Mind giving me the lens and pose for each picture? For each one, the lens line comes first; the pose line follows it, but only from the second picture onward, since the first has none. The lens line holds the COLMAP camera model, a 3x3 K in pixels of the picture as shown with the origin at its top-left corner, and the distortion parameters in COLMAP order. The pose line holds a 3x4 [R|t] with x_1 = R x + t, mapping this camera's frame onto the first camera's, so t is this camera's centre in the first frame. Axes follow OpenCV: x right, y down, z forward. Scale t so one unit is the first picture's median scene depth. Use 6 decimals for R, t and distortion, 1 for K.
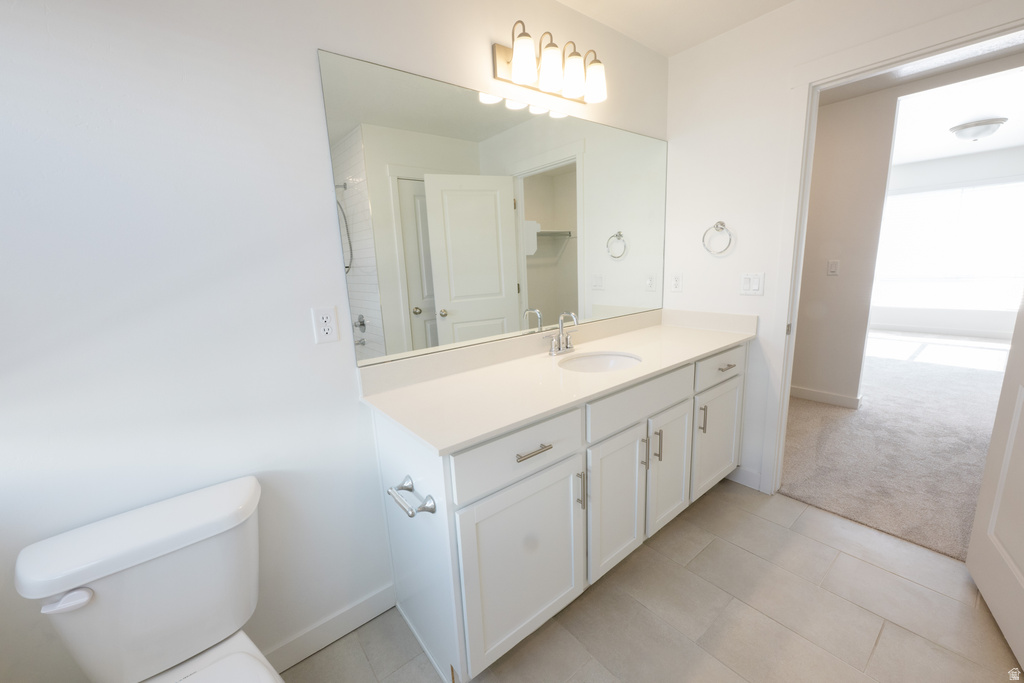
lens RADIAL K [[404.9, 0, 524.5], [0, 404.9, 342.3], [0, 0, 1]] dist [0.006612, 0.000117]
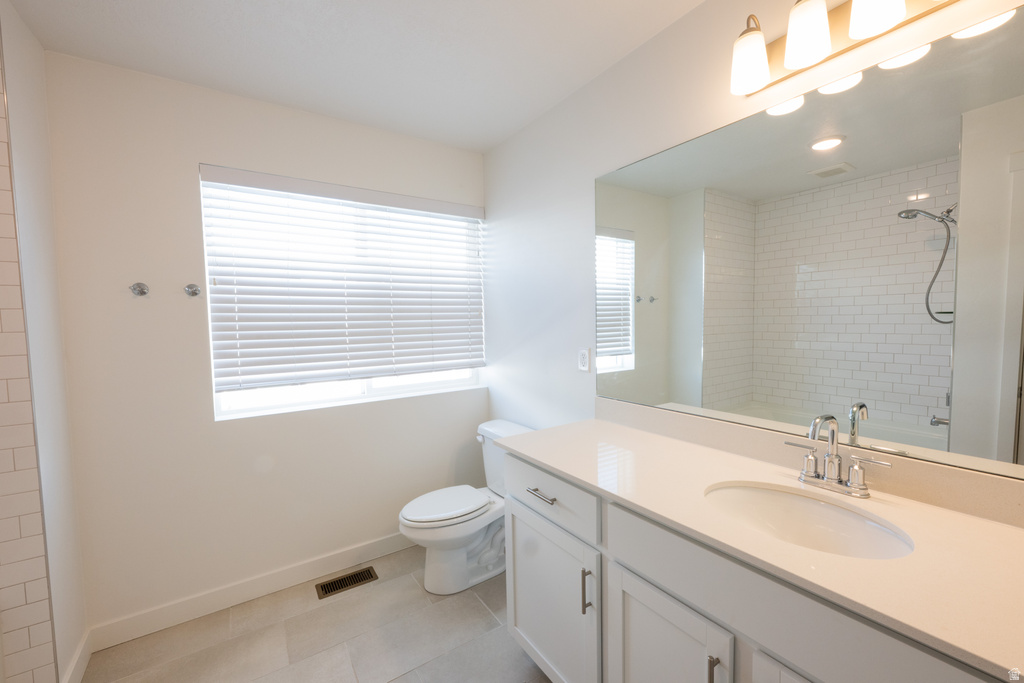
lens RADIAL K [[418.7, 0, 512.0], [0, 418.7, 341.5], [0, 0, 1]] dist [0.000202, -0.000009]
pose [[-0.109306, 0.101911, -0.988770, 0.965421], [-0.176616, 0.976911, 0.120213, -0.225637], [0.978192, 0.187773, -0.088784, 0.817014]]
